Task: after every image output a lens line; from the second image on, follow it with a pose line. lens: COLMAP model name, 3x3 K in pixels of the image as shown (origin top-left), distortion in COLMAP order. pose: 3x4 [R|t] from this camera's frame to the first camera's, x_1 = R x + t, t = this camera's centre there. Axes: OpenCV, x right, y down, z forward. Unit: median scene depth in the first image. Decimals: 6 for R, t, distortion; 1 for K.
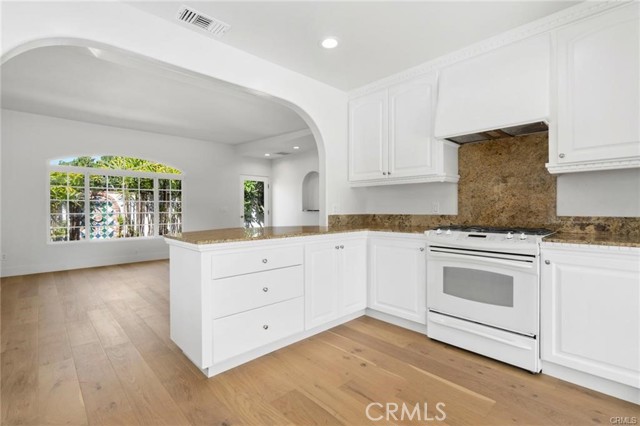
lens RADIAL K [[292.8, 0, 318.8], [0, 292.8, 209.6], [0, 0, 1]] dist [0.000695, 0.000067]
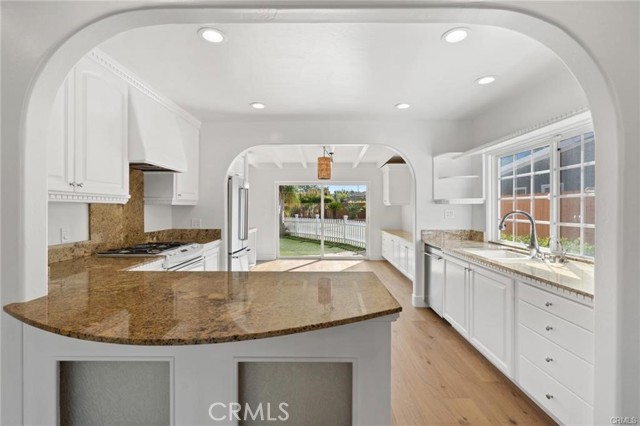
lens RADIAL K [[292.8, 0, 320.1], [0, 292.8, 209.5], [0, 0, 1]] dist [0.000695, 0.000067]
pose [[-0.721413, -0.003724, 0.692495, -0.666460], [0.003311, 0.999956, 0.008827, -0.085262], [-0.692497, 0.008661, -0.721369, 1.249356]]
